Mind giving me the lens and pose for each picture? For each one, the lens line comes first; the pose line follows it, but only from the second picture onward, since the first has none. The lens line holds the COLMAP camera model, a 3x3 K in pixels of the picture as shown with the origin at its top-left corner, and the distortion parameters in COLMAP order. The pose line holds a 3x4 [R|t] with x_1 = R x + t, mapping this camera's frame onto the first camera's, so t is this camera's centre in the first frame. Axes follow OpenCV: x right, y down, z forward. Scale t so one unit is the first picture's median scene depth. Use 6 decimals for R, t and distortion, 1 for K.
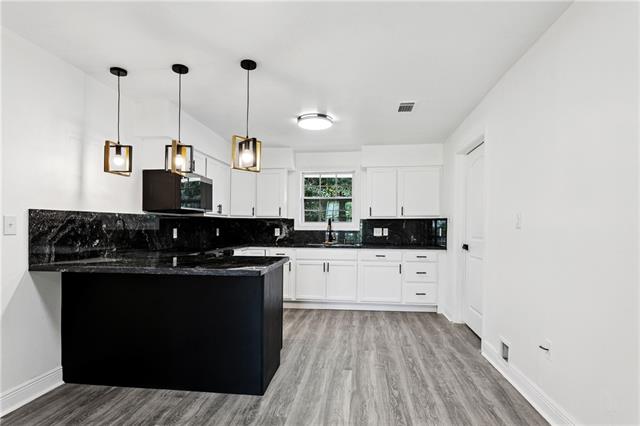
lens RADIAL K [[340.9, 0, 322.8], [0, 340.9, 227.5], [0, 0, 1]] dist [-0.023952, 0.000084]
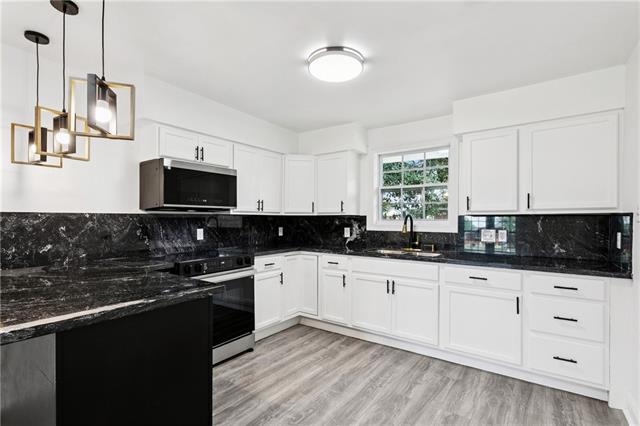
lens RADIAL K [[305.9, 0, 317.1], [0, 305.9, 216.6], [0, 0, 1]] dist [-0.002895, 0.000101]
pose [[0.868449, -0.006270, -0.495739, 0.197140], [-0.001153, 0.999892, -0.014667, -0.015586], [0.495777, 0.013309, 0.868348, 0.418307]]
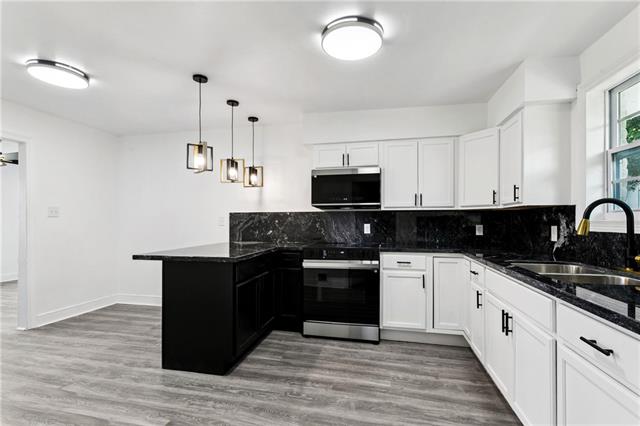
lens RADIAL K [[305.9, 0, 320.2], [0, 305.9, 212.9], [0, 0, 1]] dist [-0.002895, 0.000101]
pose [[-0.119173, -0.027742, -0.992486, 0.425767], [-0.004066, 0.999615, -0.027453, -0.003527], [0.992865, 0.000764, -0.119240, 0.874328]]
